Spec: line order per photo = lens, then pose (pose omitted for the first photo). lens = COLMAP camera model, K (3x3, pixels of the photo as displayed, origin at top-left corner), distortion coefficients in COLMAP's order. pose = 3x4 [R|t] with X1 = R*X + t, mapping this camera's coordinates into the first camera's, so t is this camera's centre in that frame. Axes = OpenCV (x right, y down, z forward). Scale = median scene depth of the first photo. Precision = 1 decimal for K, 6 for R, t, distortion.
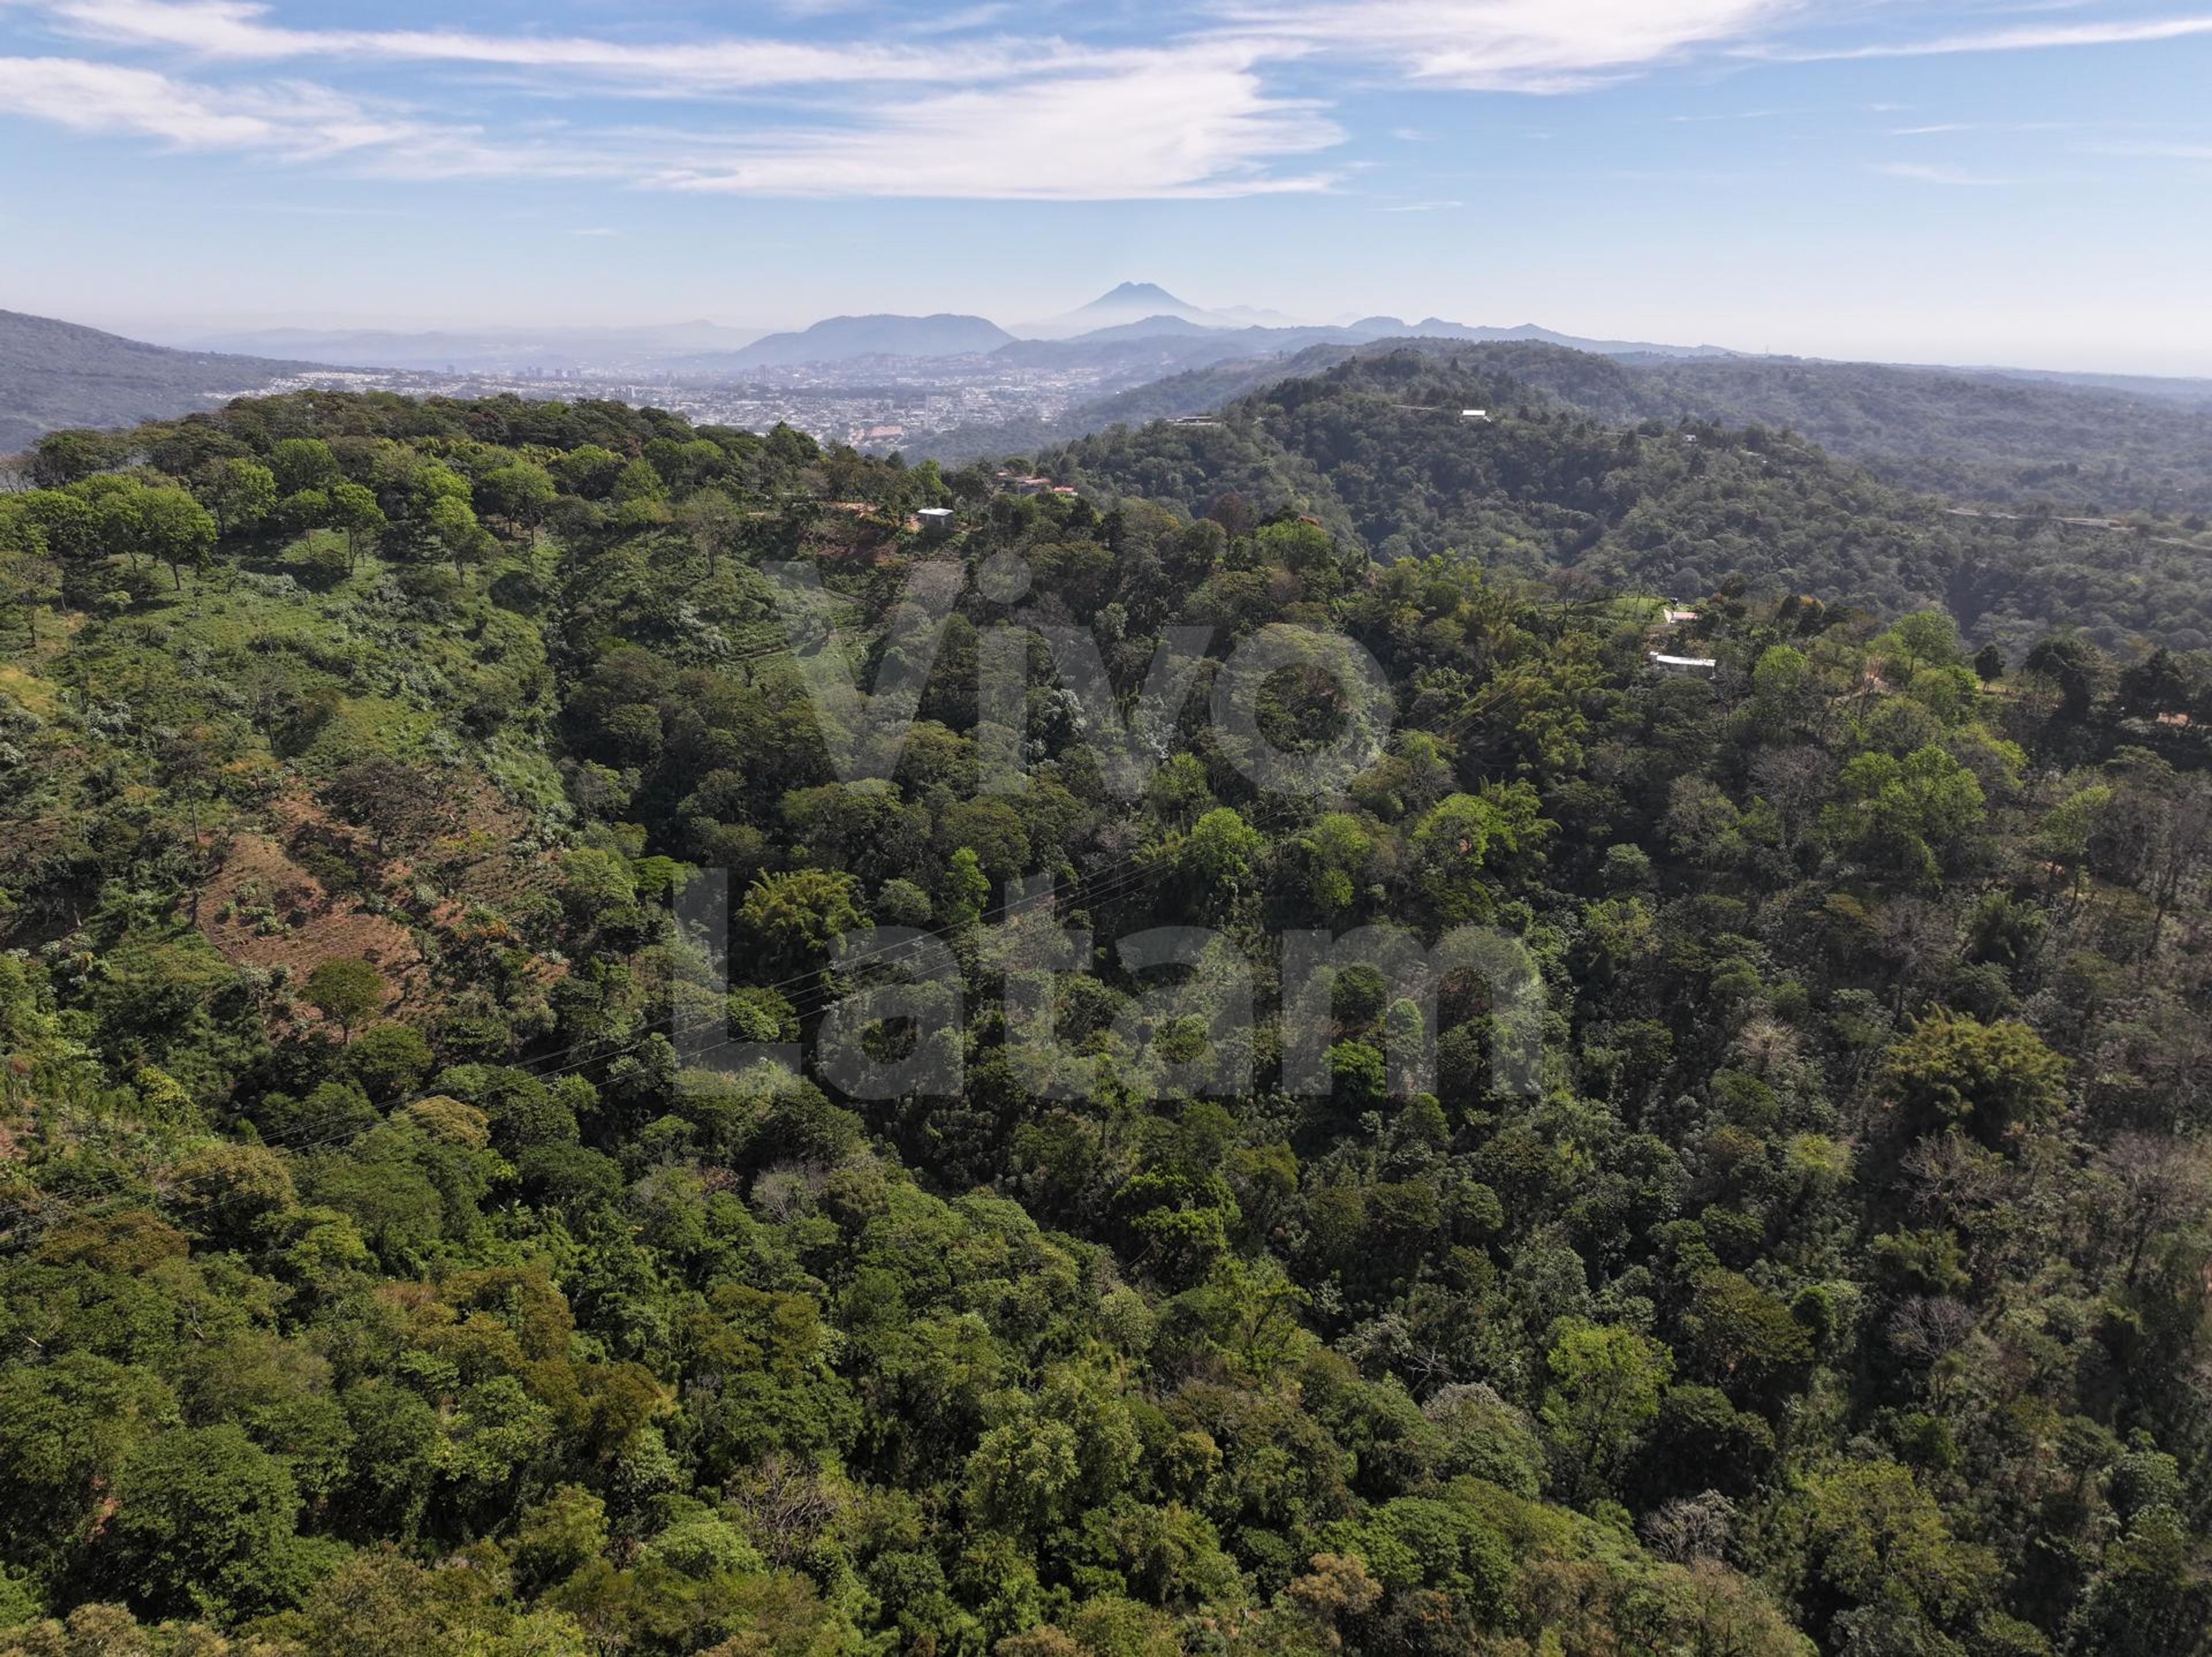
lens RADIAL K [[1559.8, 0, 1110.3], [0, 1559.8, 823.6], [0, 0, 1]] dist [-0.009568, 0.027765]
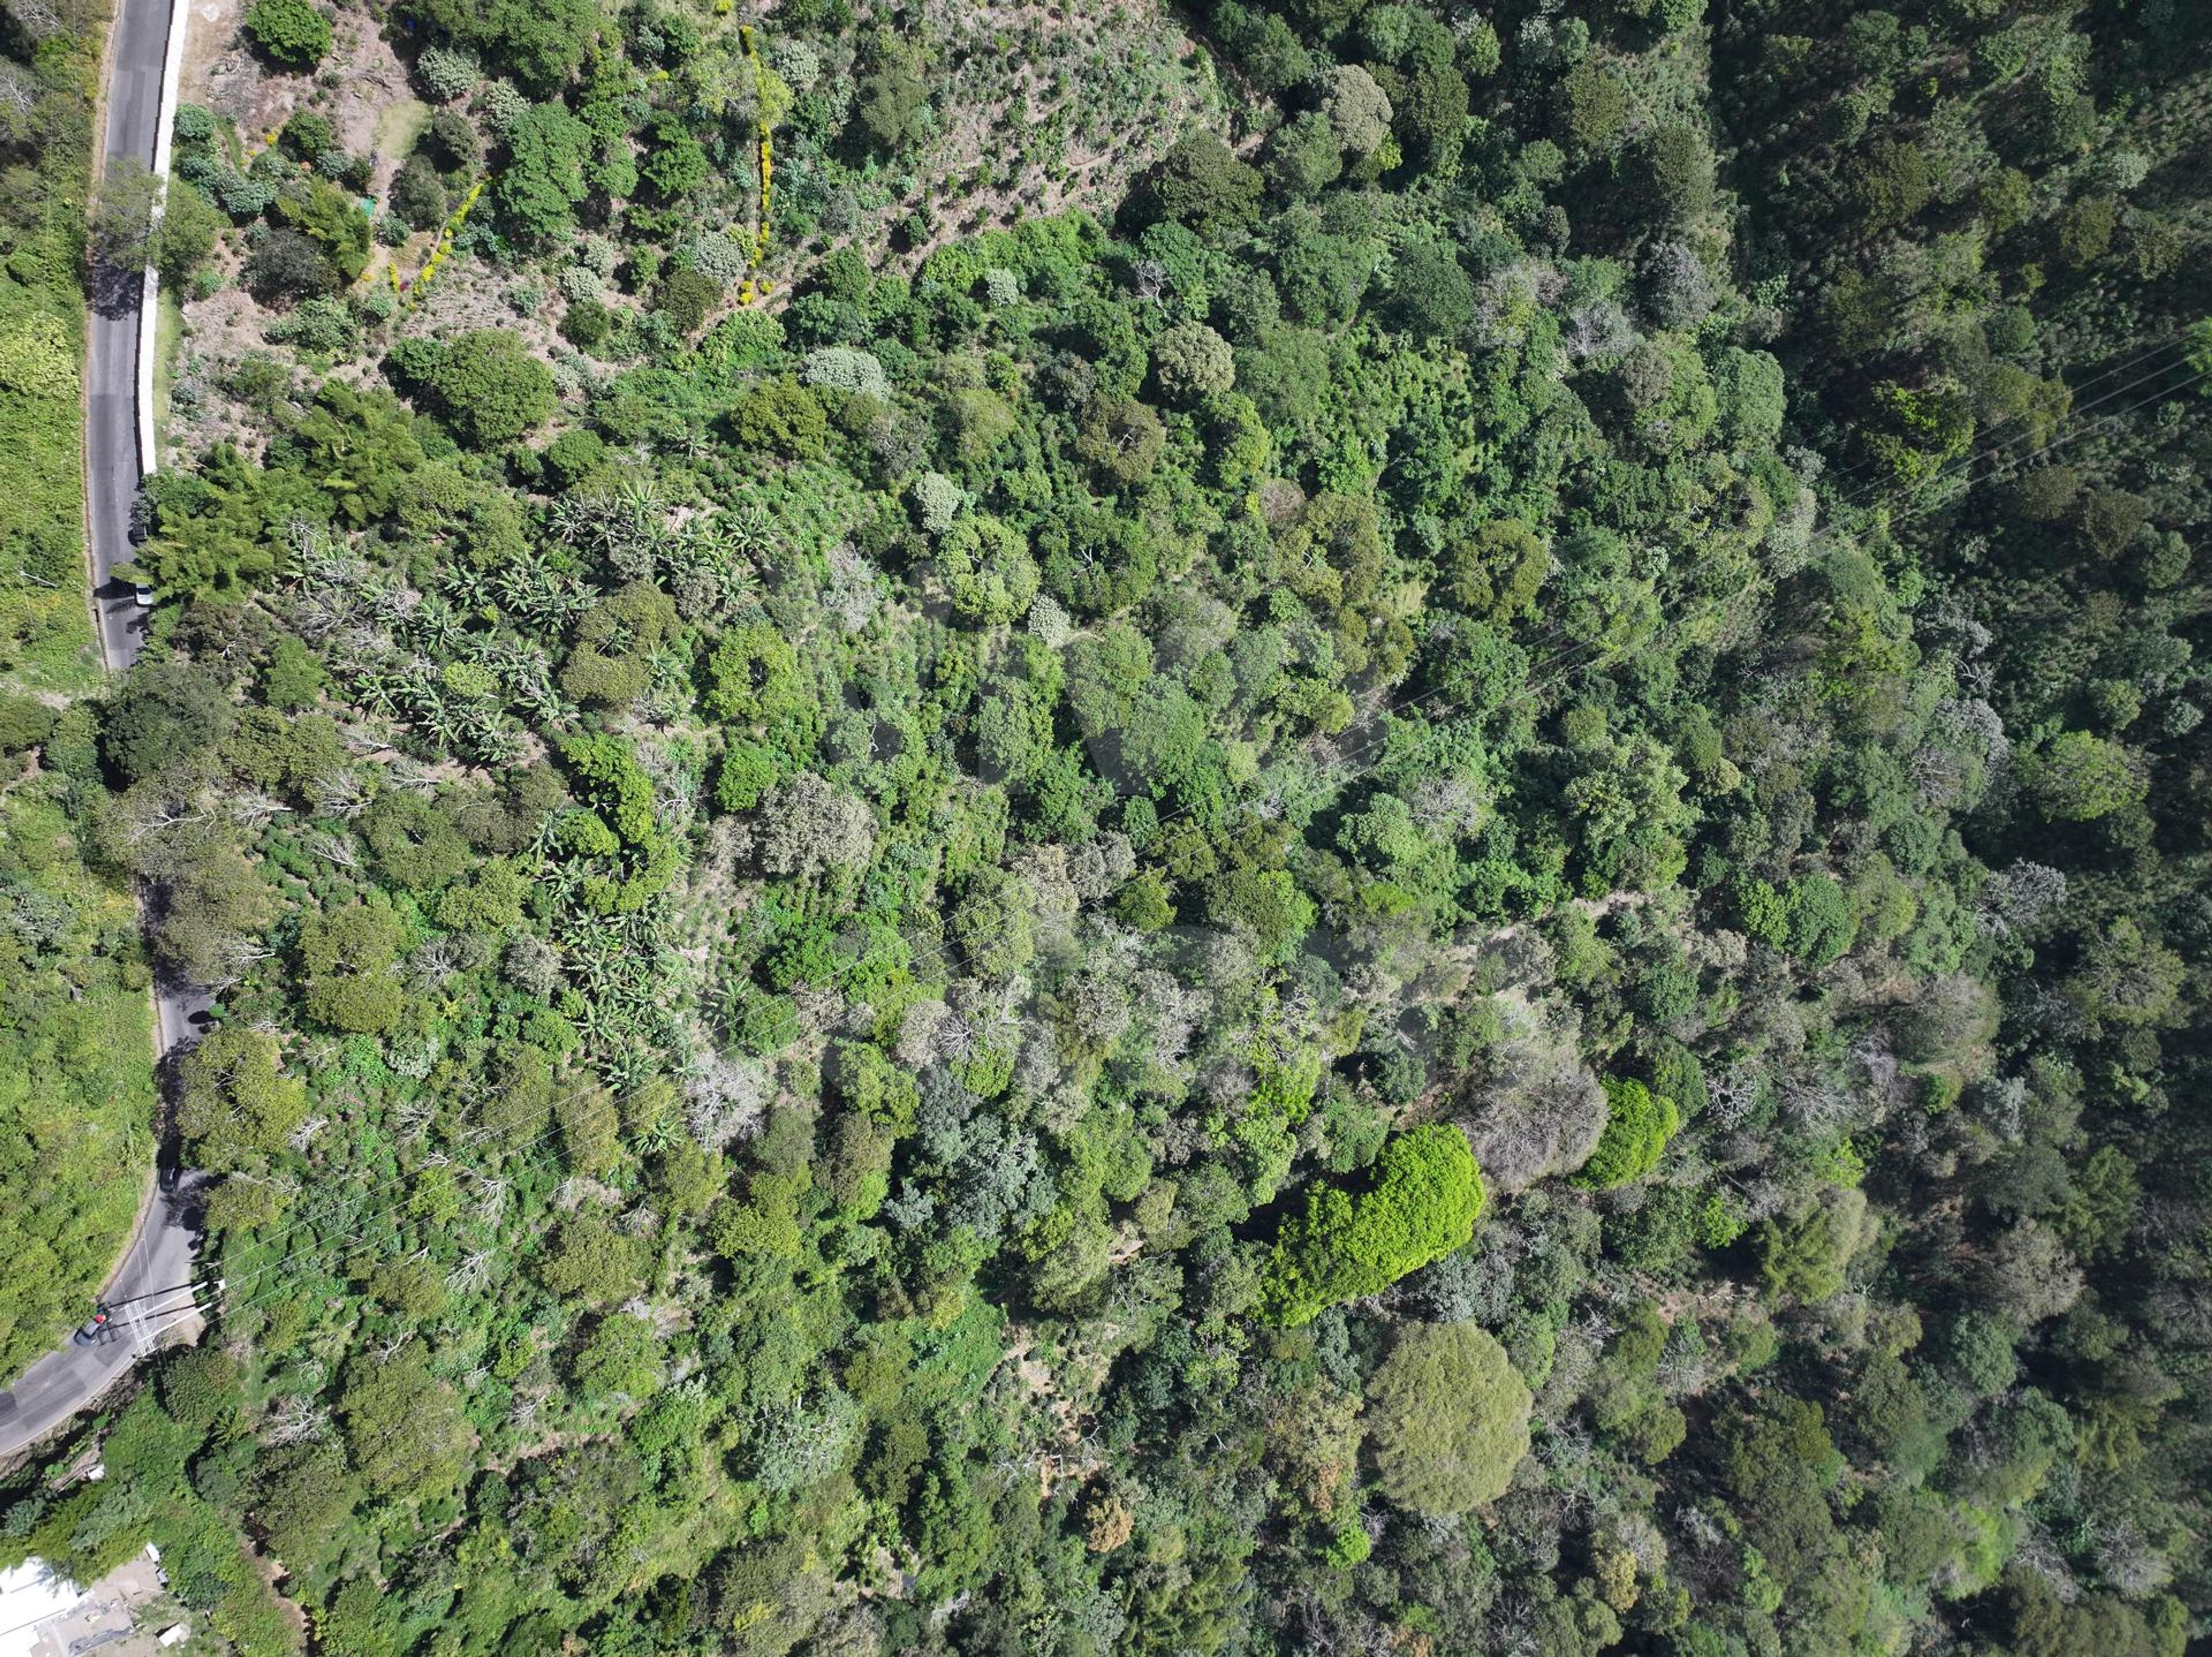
lens RADIAL K [[1551.9, 0, 1108.2], [0, 1551.9, 822.2], [0, 0, 1]] dist [-0.006899, 0.024220]
pose [[0.851812, 0.523839, -0.002935, -0.239806], [-0.163296, 0.270849, 0.948670, -0.508045], [0.497745, -0.807610, 0.316254, 0.137774]]
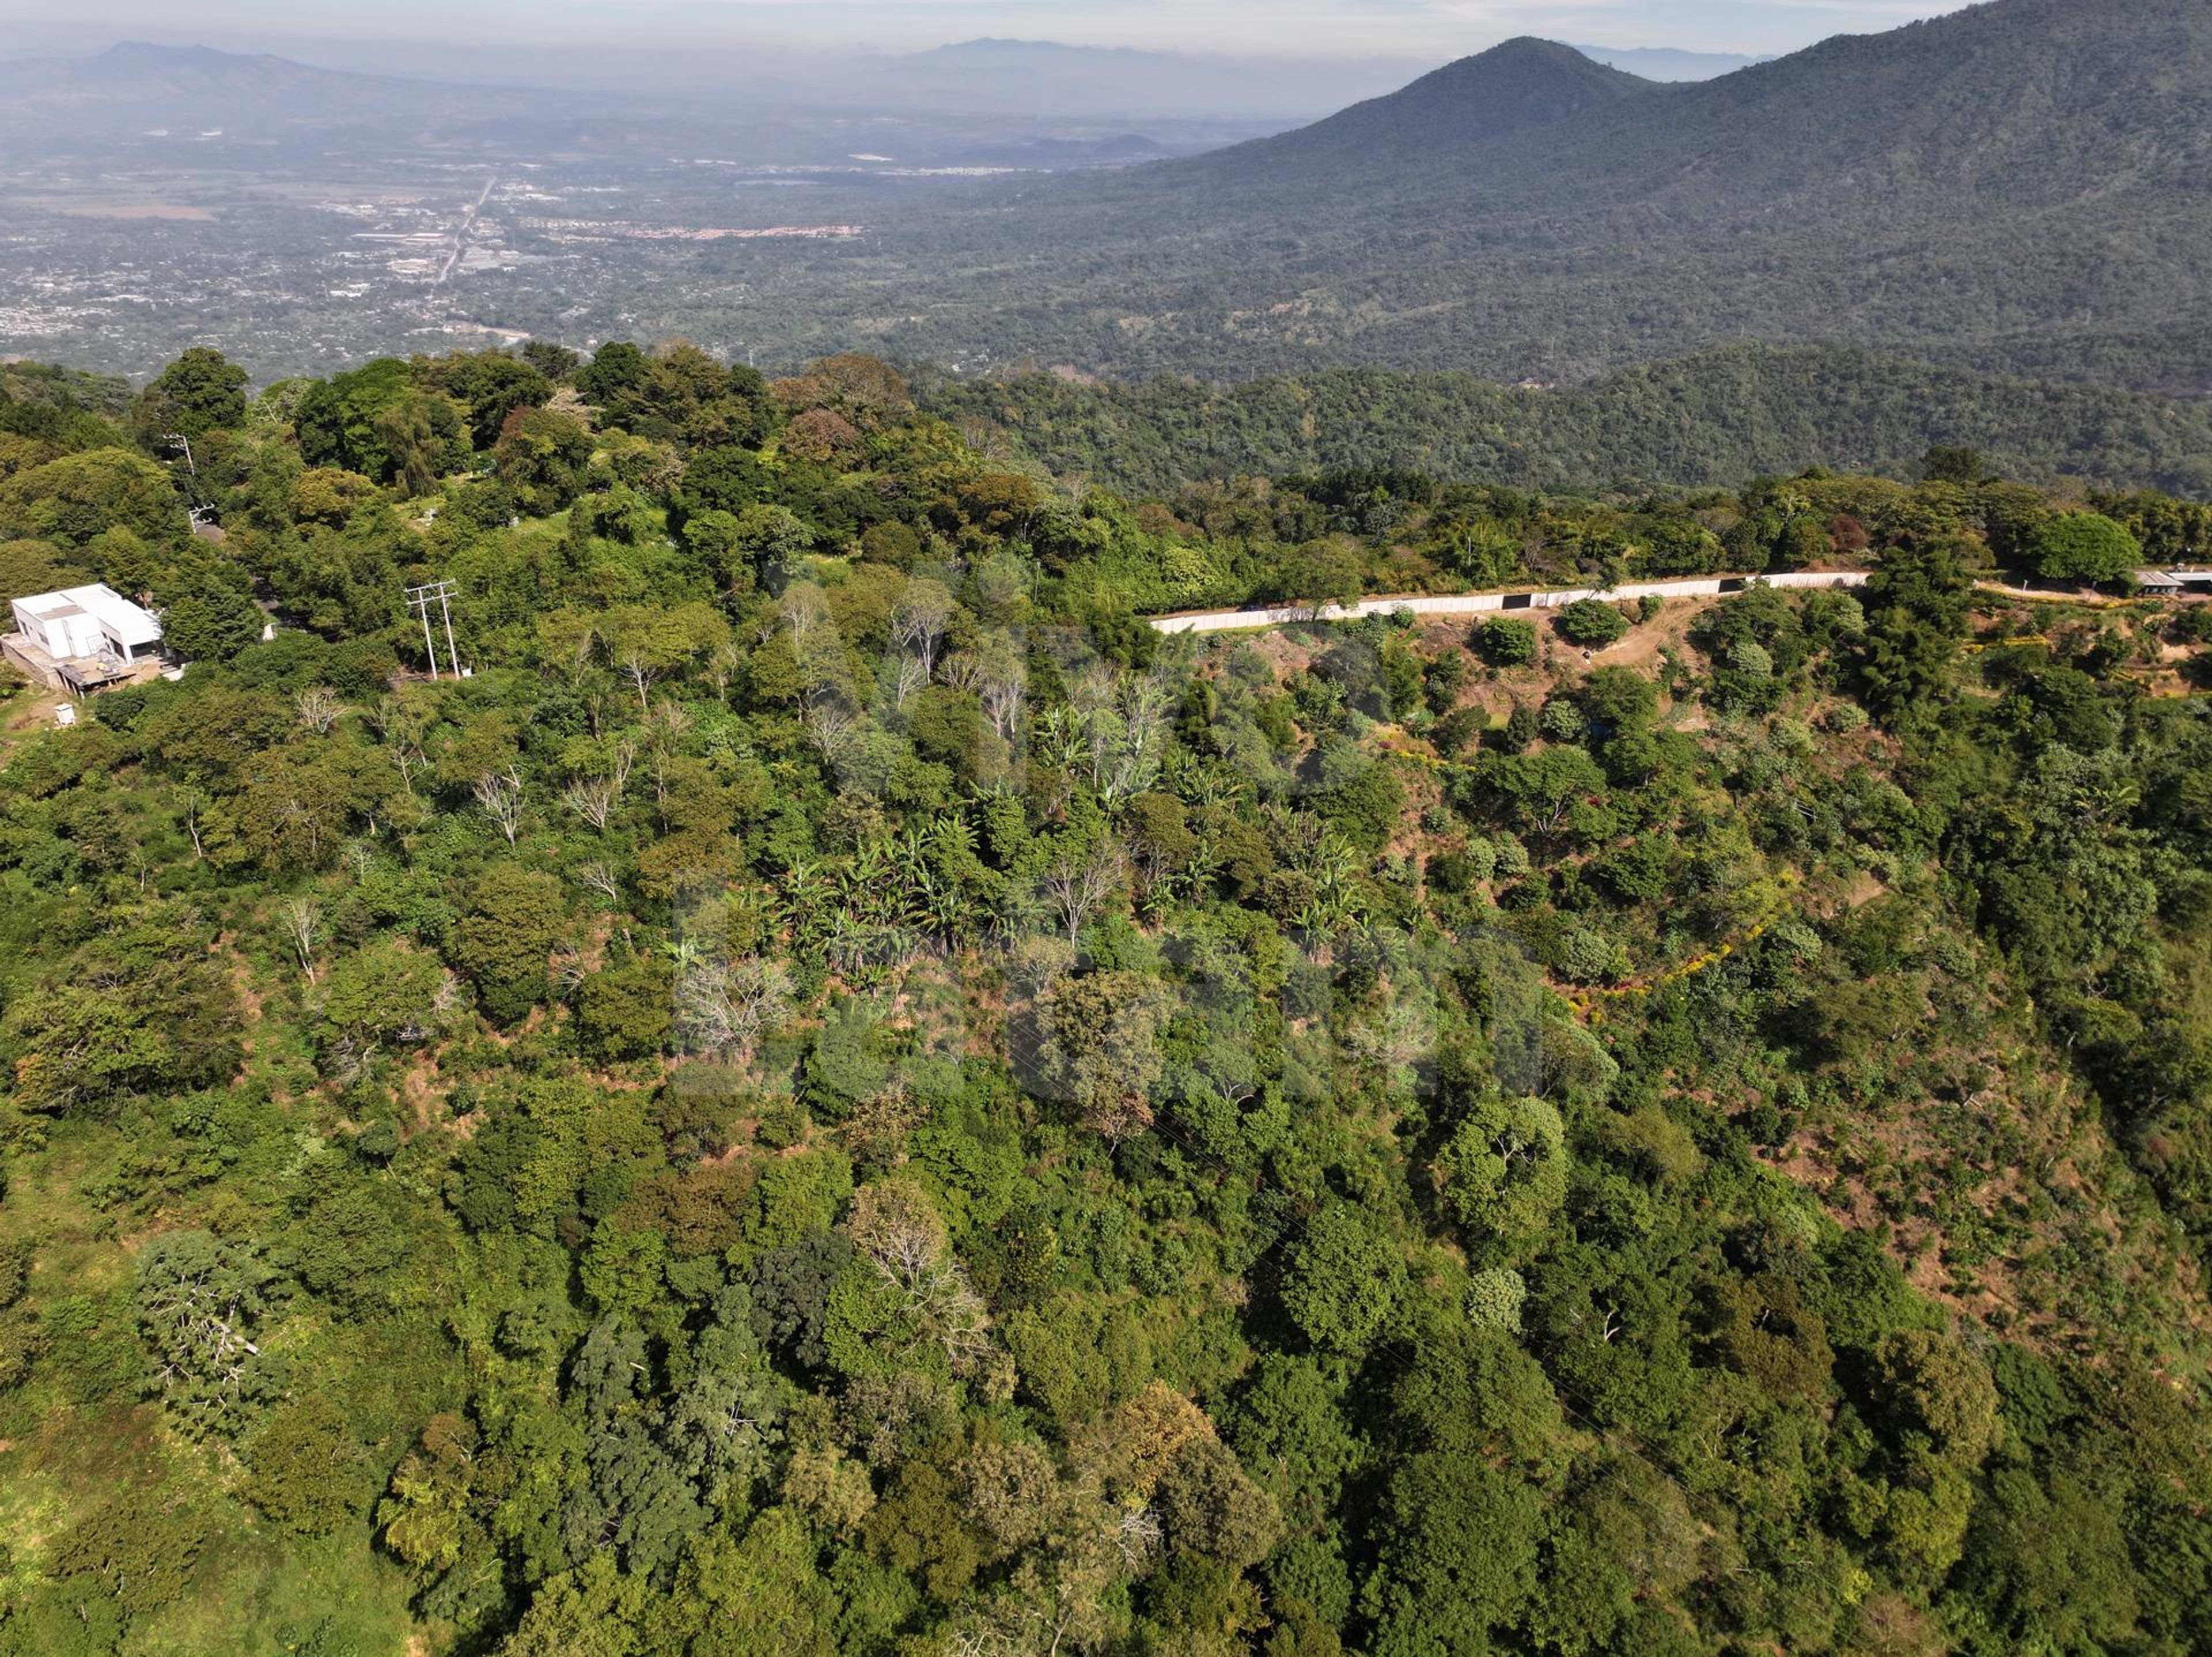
lens RADIAL K [[1555.0, 0, 1110.7], [0, 1555.0, 828.7], [0, 0, 1]] dist [-0.007186, 0.025504]
pose [[-0.111195, 0.440641, -0.890770, 0.079170], [-0.327139, 0.830144, 0.451487, -0.159009], [0.938411, 0.341609, 0.051843, 0.231802]]
